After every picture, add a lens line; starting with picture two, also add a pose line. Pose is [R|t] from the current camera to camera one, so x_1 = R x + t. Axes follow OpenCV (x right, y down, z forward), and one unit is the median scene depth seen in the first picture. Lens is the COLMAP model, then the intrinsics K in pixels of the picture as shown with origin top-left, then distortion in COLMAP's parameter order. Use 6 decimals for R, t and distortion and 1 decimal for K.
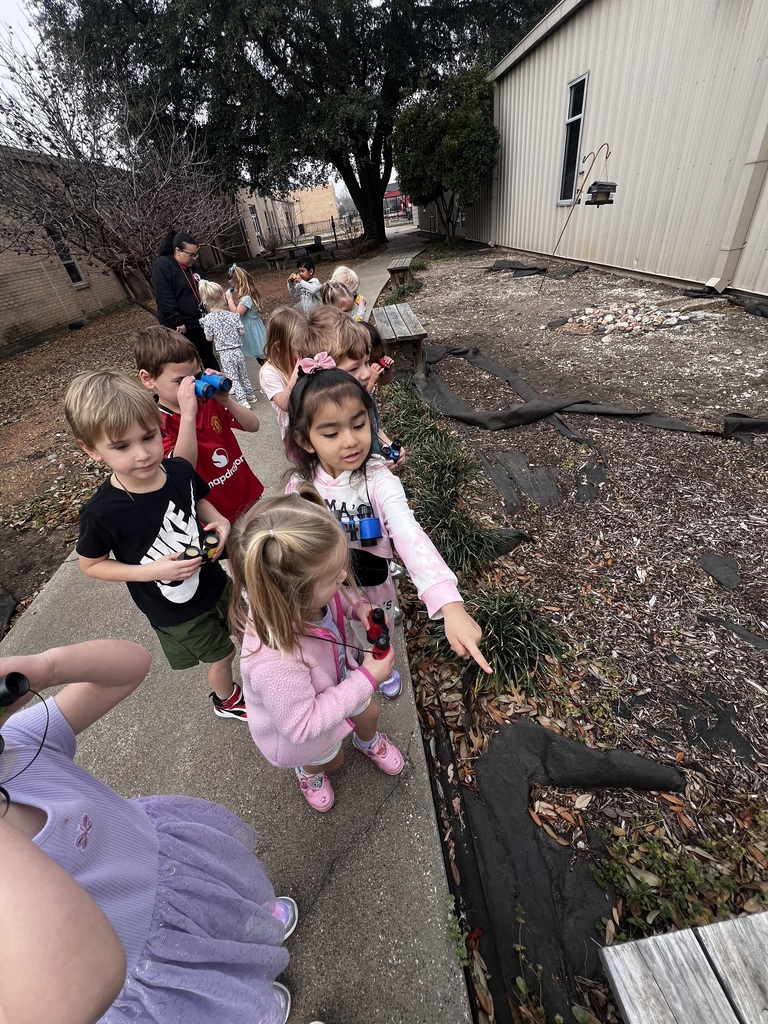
lens RADIAL K [[408.4, 0, 384.6], [0, 408.4, 511.5], [0, 0, 1]] dist [-0.000672, 0.000265]
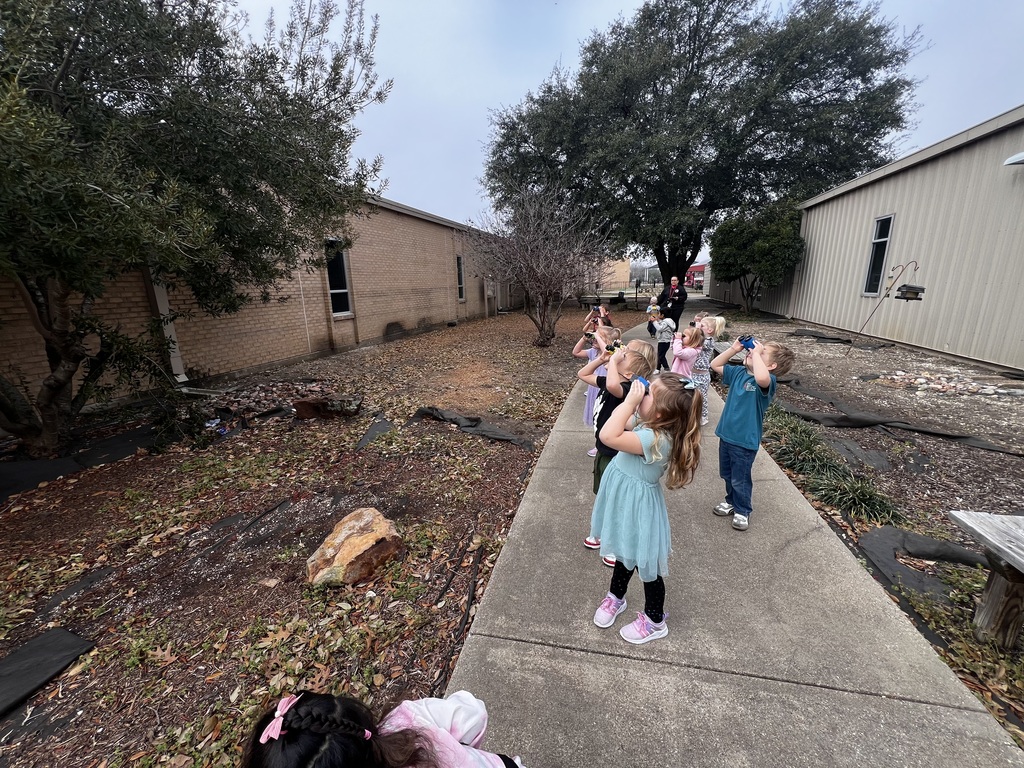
lens RADIAL K [[408.4, 0, 514.6], [0, 408.4, 384.3], [0, 0, 1]] dist [-0.000672, 0.000265]
pose [[0.935439, 0.190443, -0.297799, -0.165780], [-0.284440, 0.905721, -0.314267, 0.200783], [0.209873, 0.378684, 0.901417, -0.259517]]
